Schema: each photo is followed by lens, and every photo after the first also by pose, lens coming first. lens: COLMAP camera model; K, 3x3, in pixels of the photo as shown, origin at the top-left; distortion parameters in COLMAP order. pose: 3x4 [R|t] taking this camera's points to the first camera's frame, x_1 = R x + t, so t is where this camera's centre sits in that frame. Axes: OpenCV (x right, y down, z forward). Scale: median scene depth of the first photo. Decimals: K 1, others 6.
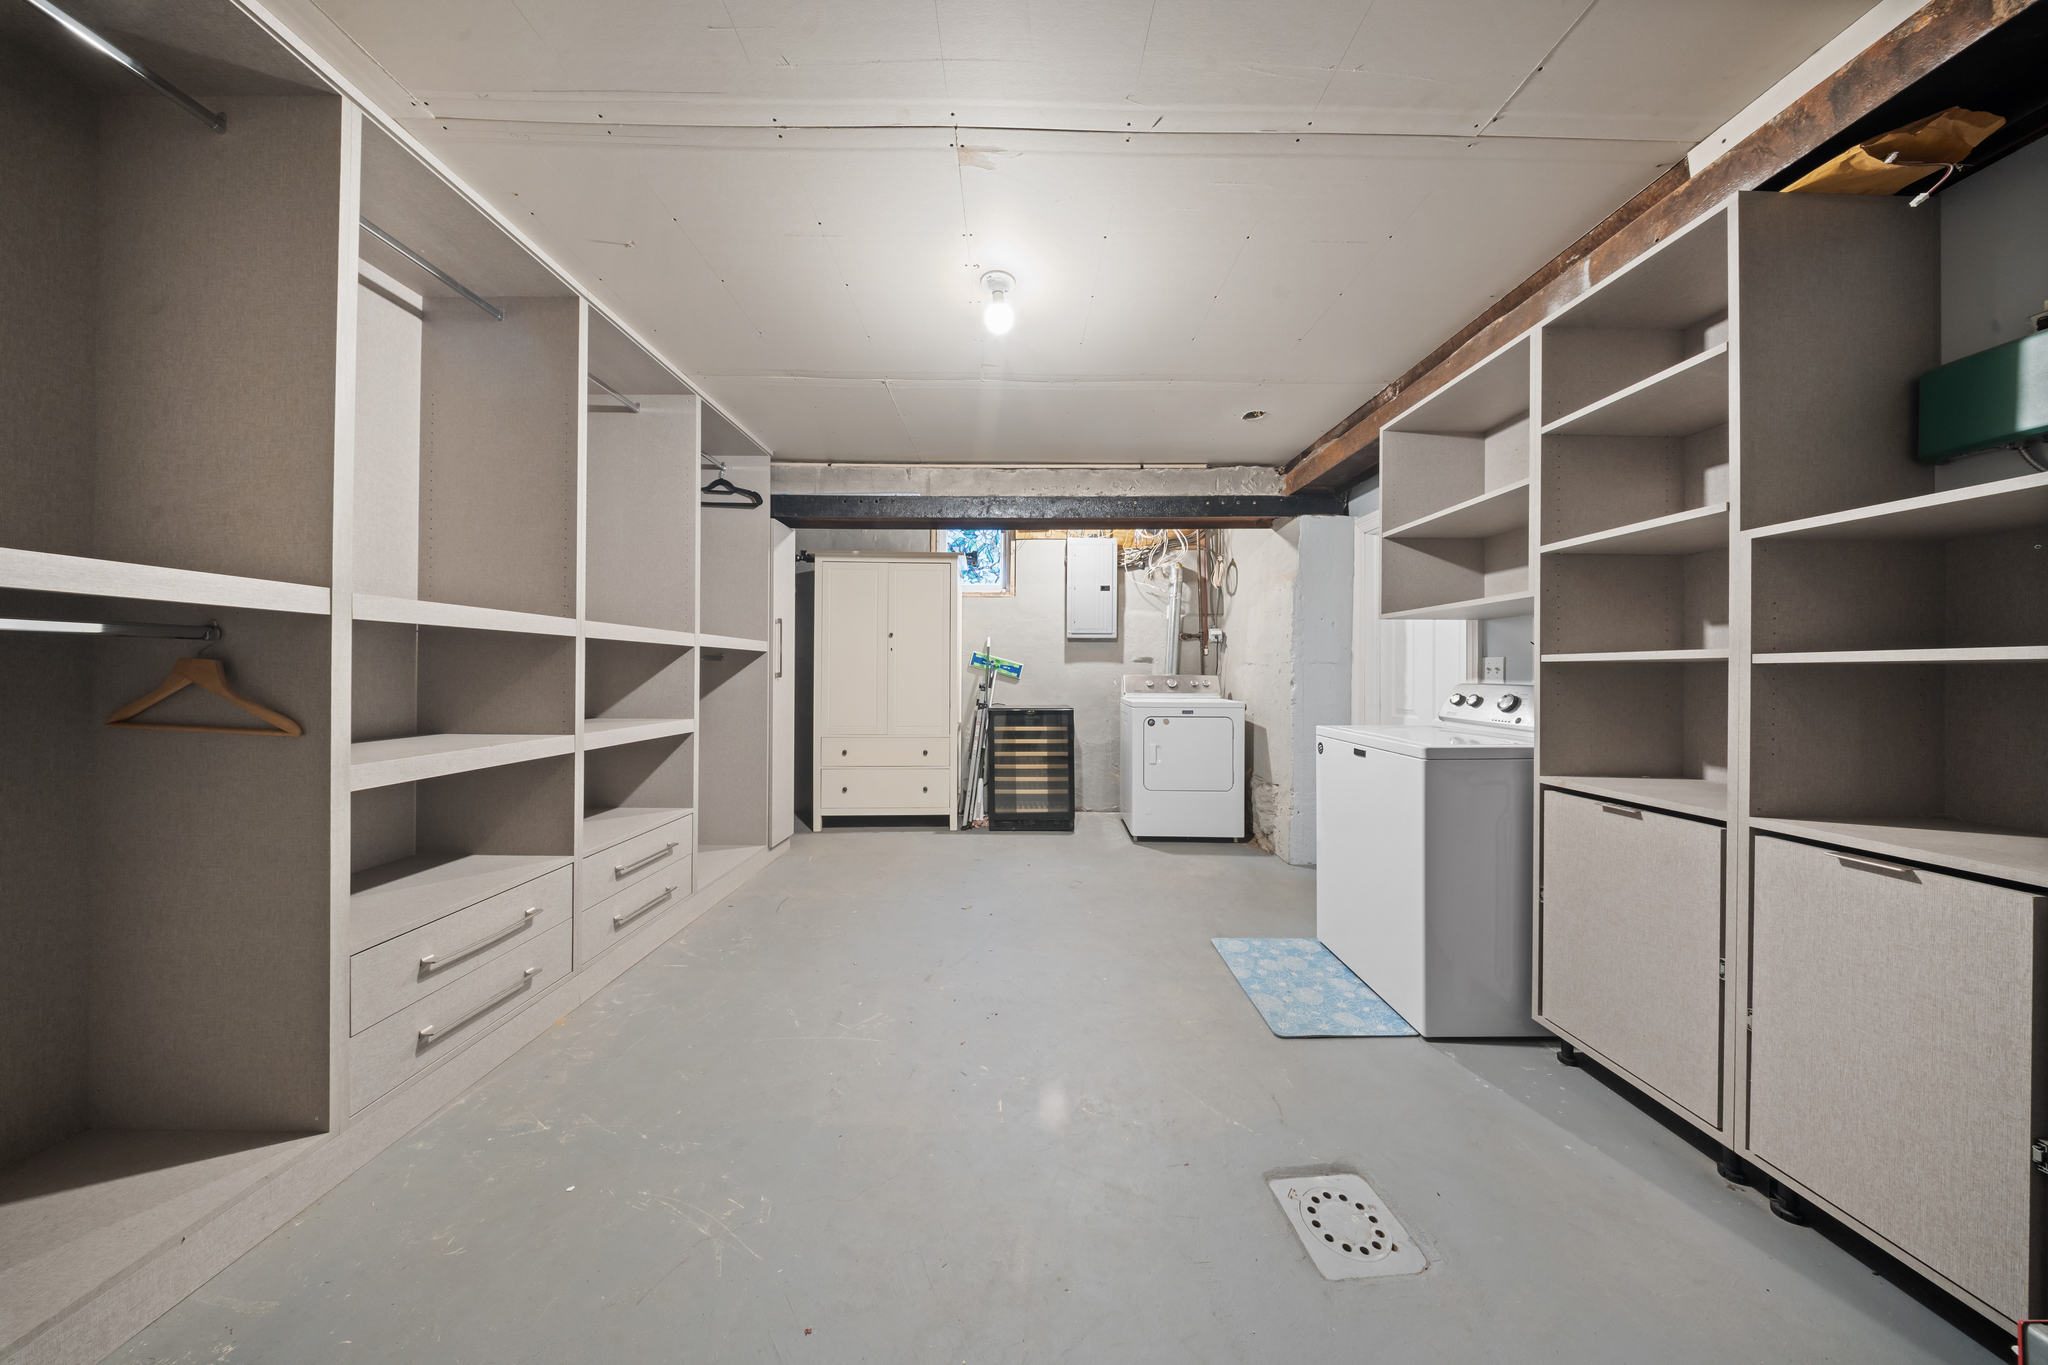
lens RADIAL K [[606.1, 0, 1027.1], [0, 606.1, 680.0], [0, 0, 1]] dist [0.008236, -0.004249]
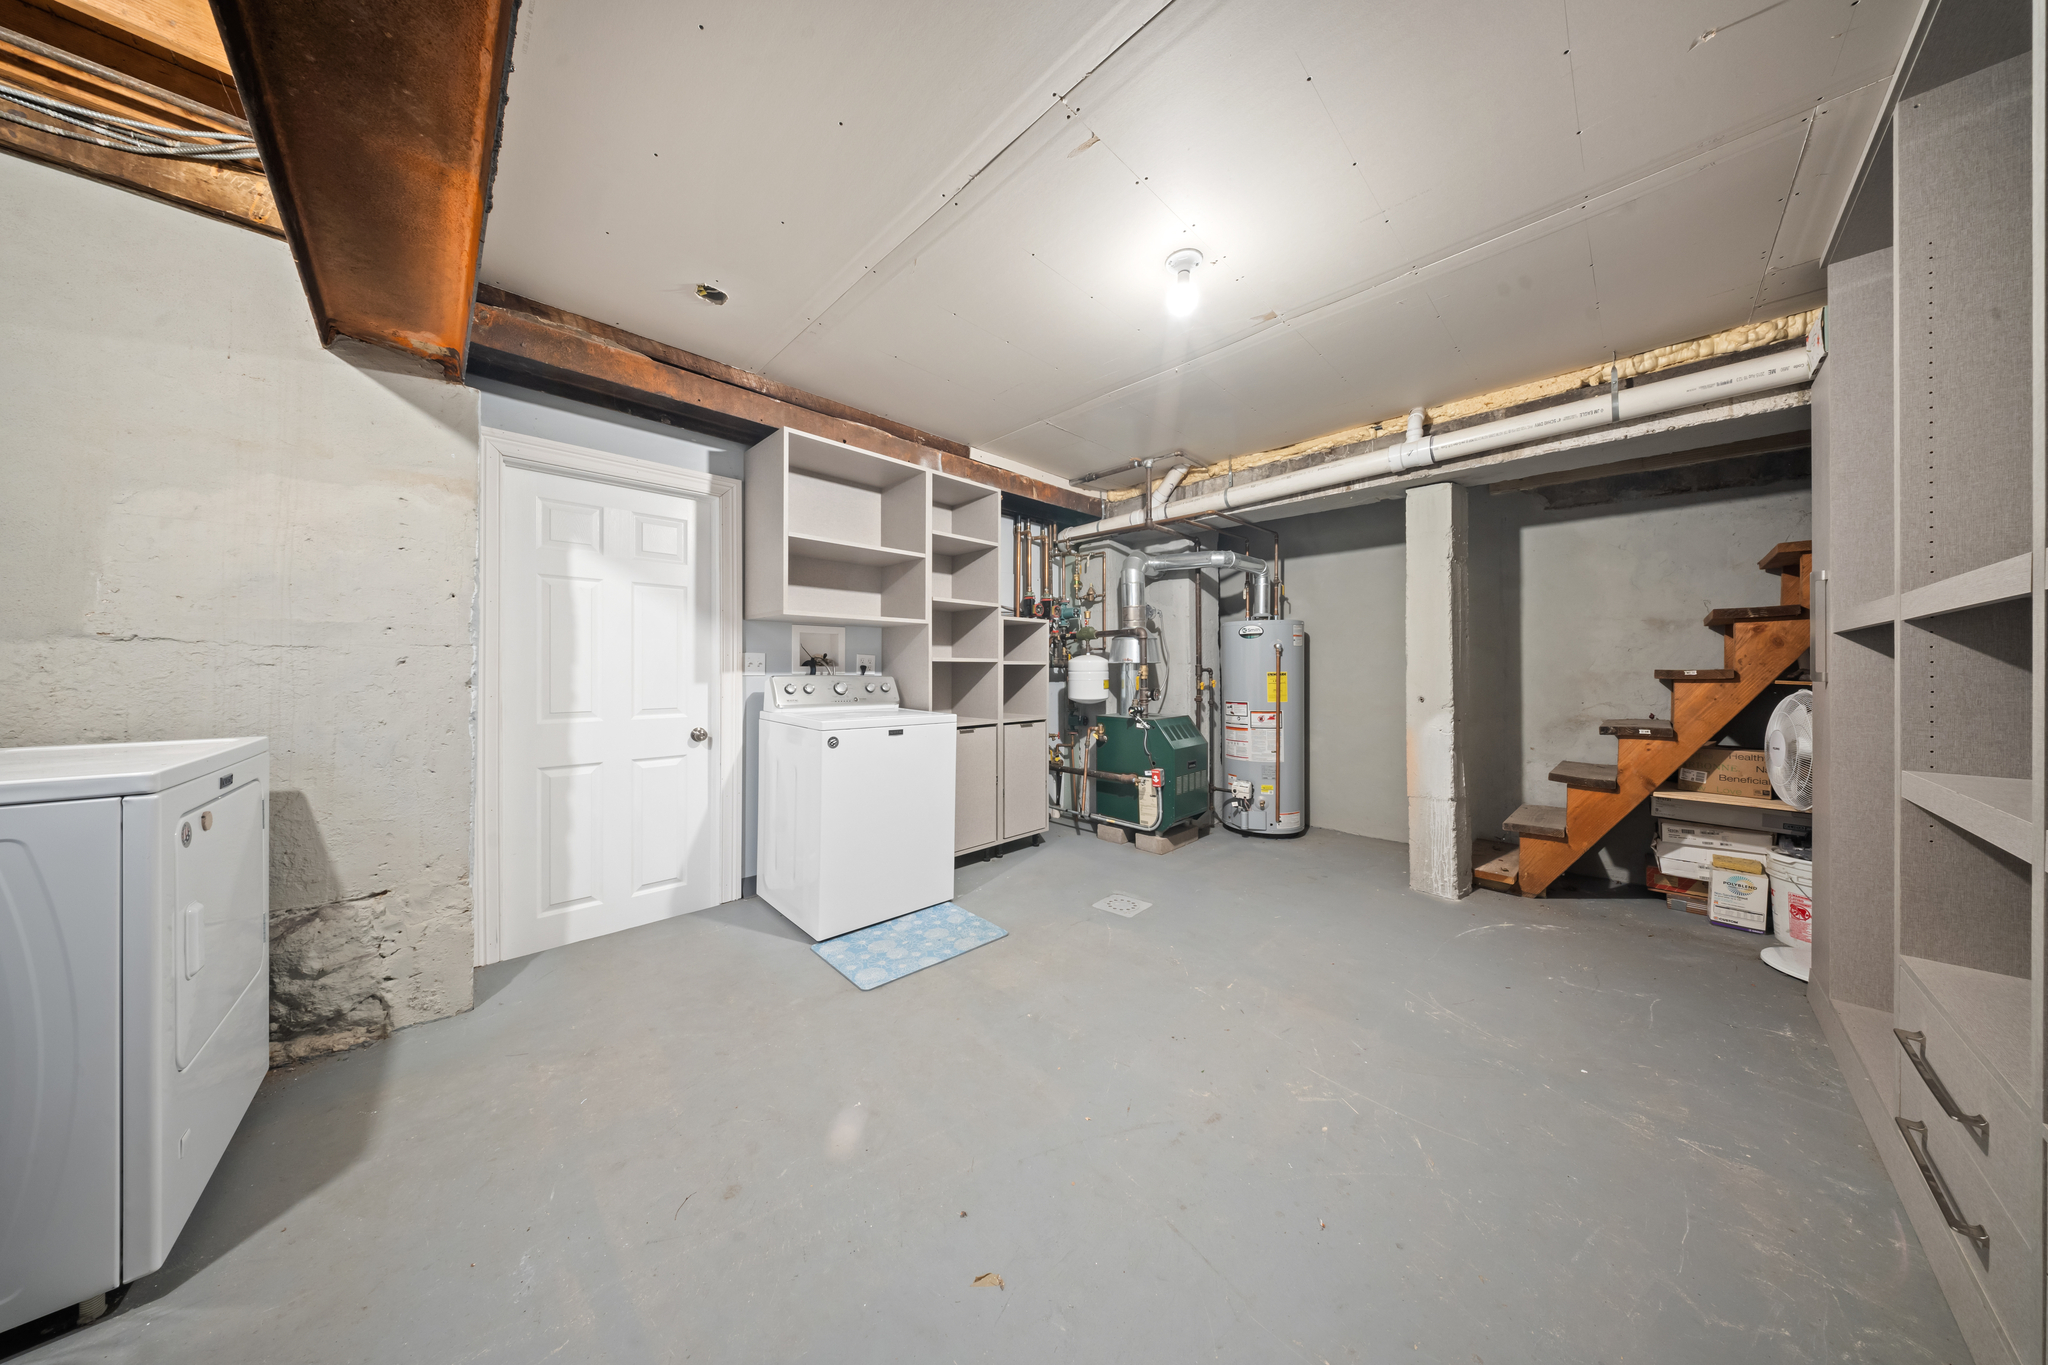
lens RADIAL K [[606.1, 0, 1027.1], [0, 606.1, 680.0], [0, 0, 1]] dist [0.008236, -0.004249]
pose [[-0.693030, -0.019143, 0.720654, -0.506562], [0.001285, 0.999613, 0.027789, -0.019317], [-0.720907, 0.020185, -0.692737, 1.636822]]
